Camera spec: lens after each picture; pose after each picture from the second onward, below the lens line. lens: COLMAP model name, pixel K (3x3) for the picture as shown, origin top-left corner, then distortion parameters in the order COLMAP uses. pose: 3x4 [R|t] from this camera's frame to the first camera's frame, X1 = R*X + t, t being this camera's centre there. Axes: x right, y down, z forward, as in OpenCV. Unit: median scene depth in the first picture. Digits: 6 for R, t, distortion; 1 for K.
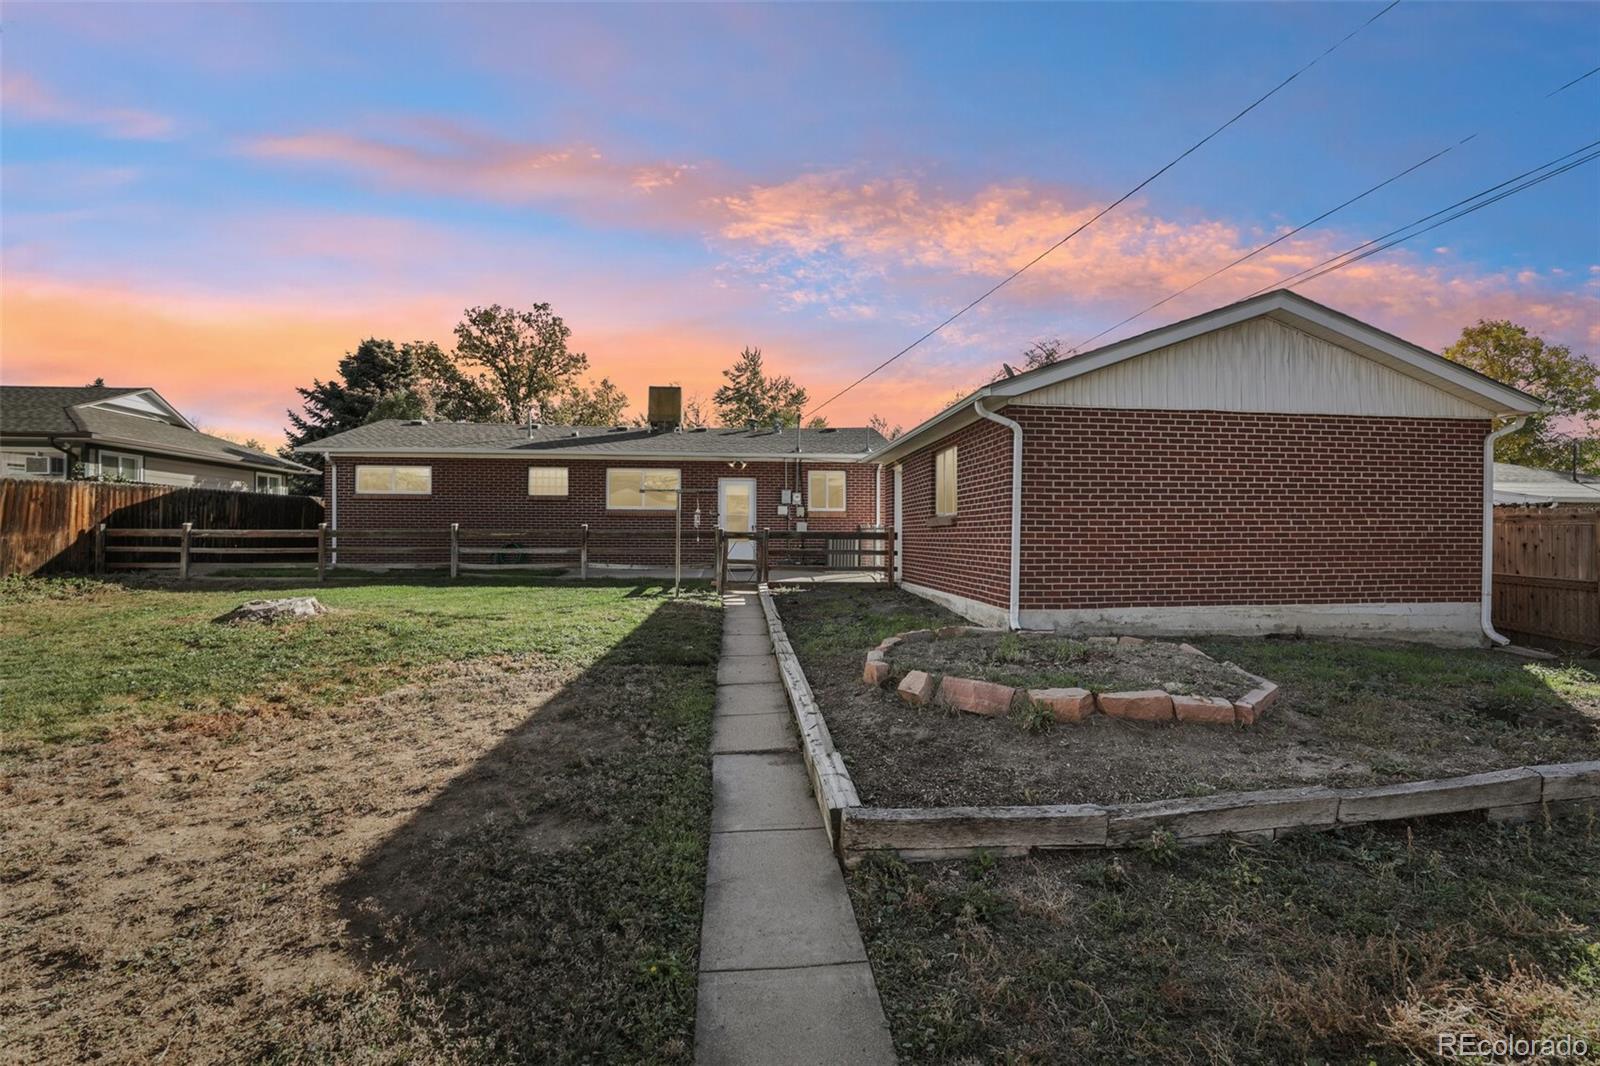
lens RADIAL K [[738.4, 0, 801.0], [0, 738.4, 533.4], [0, 0, 1]] dist [-0.027811, -0.000507]
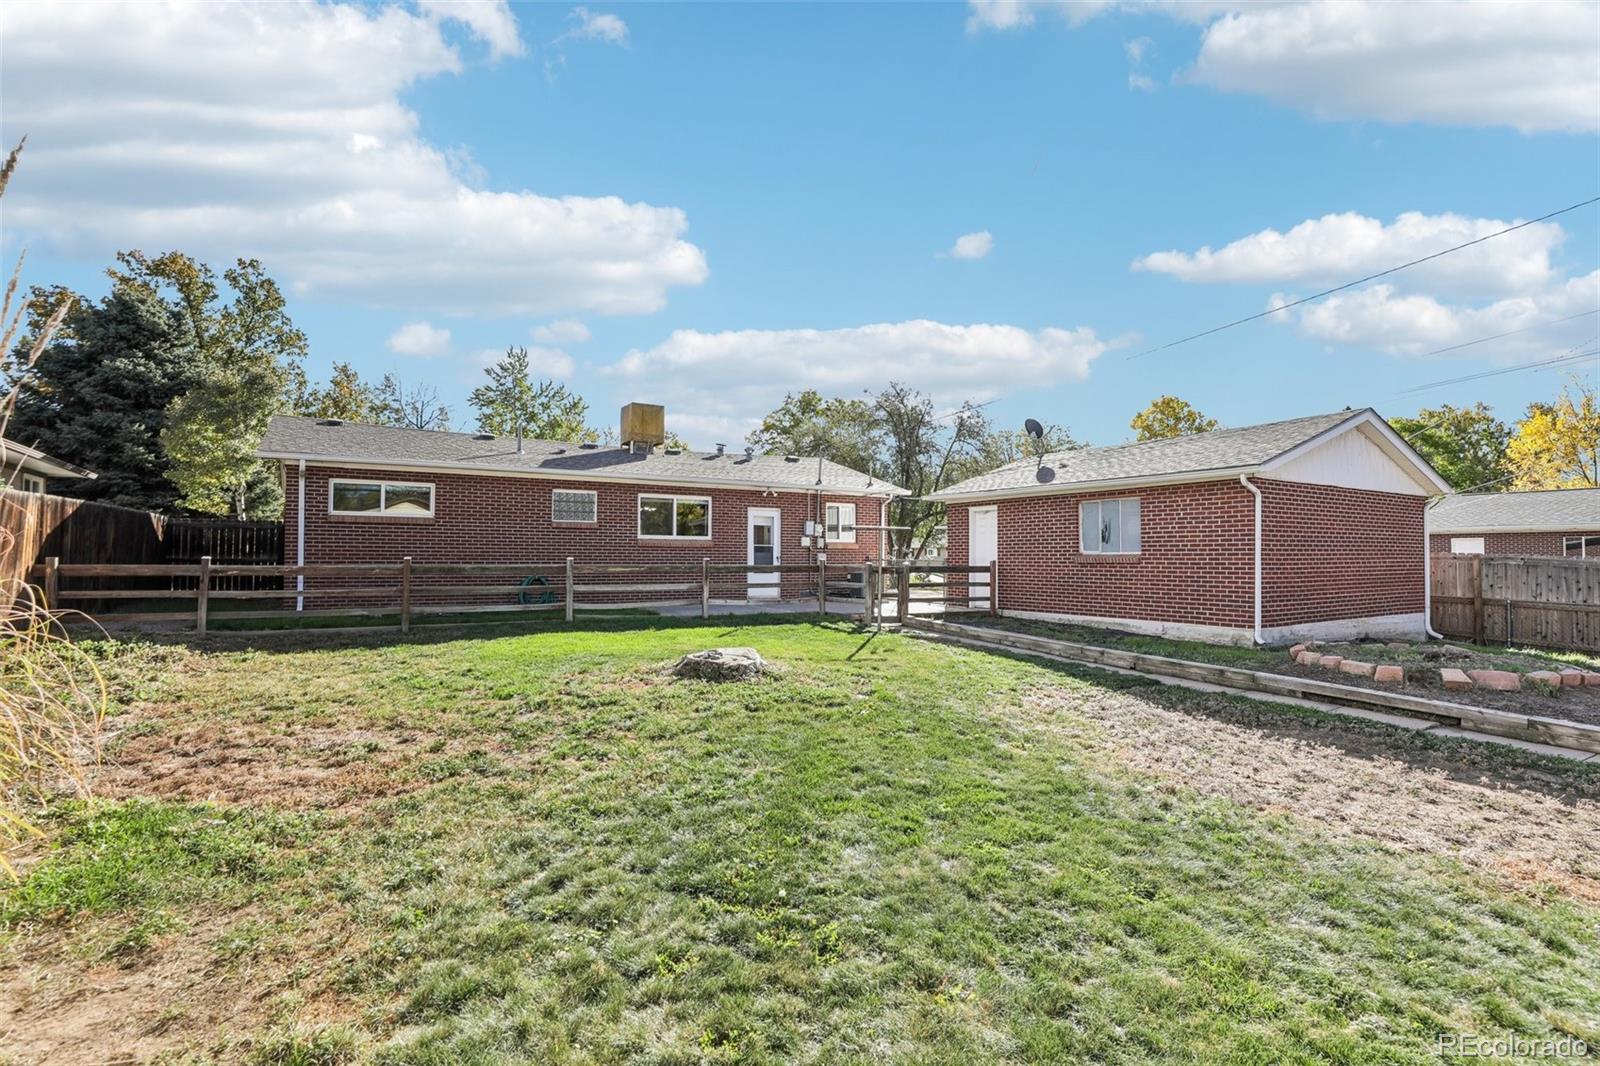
lens RADIAL K [[794.6, 0, 804.0], [0, 794.6, 534.9], [0, 0, 1]] dist [-0.032101, 0.002576]
pose [[0.895141, 0.013402, 0.445581, -0.511461], [-0.002948, 0.999704, -0.024148, -0.014295], [-0.445773, 0.020302, 0.894916, 0.037203]]
